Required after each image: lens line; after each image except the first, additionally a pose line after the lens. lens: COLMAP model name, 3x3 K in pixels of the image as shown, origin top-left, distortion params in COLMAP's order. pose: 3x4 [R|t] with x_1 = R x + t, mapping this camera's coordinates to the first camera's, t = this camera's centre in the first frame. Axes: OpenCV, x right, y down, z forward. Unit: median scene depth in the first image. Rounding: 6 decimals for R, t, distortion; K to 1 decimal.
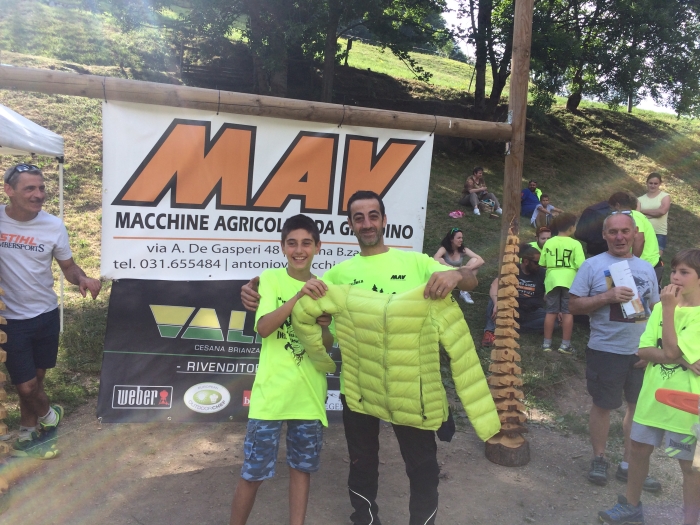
lens RADIAL K [[599.8, 0, 338.4], [0, 599.8, 263.4], [0, 0, 1]] dist [0.078925, -0.076965]
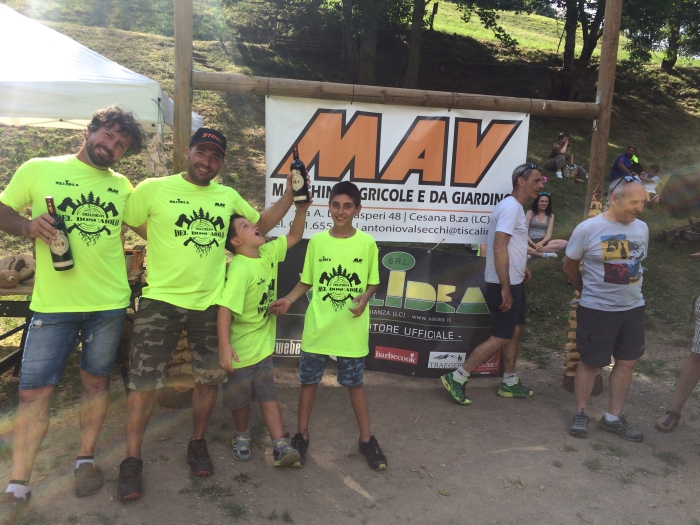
lens RADIAL K [[599.8, 0, 344.0], [0, 599.8, 260.8], [0, 0, 1]] dist [0.078925, -0.076965]
pose [[0.993439, 0.013293, -0.113592, -0.065914], [-0.006947, 0.998402, 0.056078, 0.003627], [0.114156, -0.054921, 0.991944, -0.222230]]
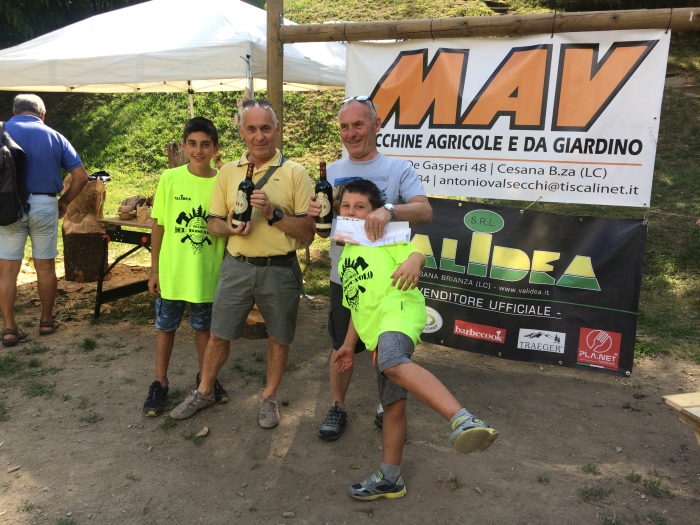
lens RADIAL K [[599.8, 0, 357.7], [0, 599.8, 253.4], [0, 0, 1]] dist [0.078925, -0.076965]
pose [[0.776562, 0.099839, -0.622080, 0.389704], [-0.031353, 0.992265, 0.120112, 0.010181], [0.629260, -0.073770, 0.773686, 0.021732]]
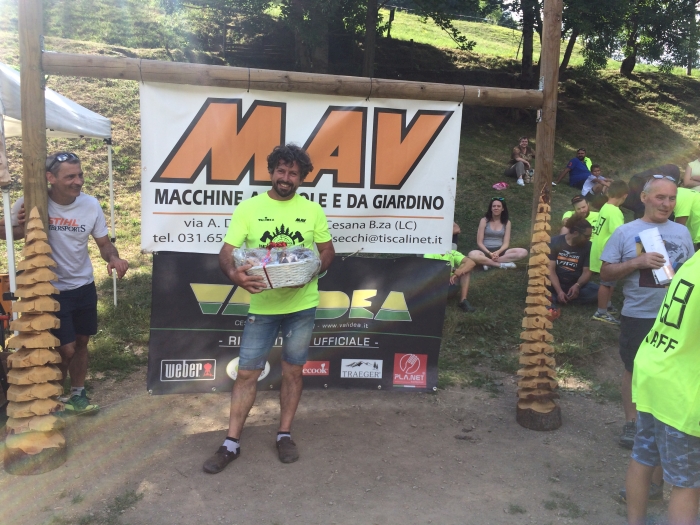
lens RADIAL K [[599.8, 0, 342.6], [0, 599.8, 265.0], [0, 0, 1]] dist [0.078925, -0.076965]
pose [[0.997103, -0.014128, -0.074737, 0.031172], [0.017188, 0.999033, 0.040464, 0.008856], [0.074093, -0.041632, 0.996382, -0.027517]]
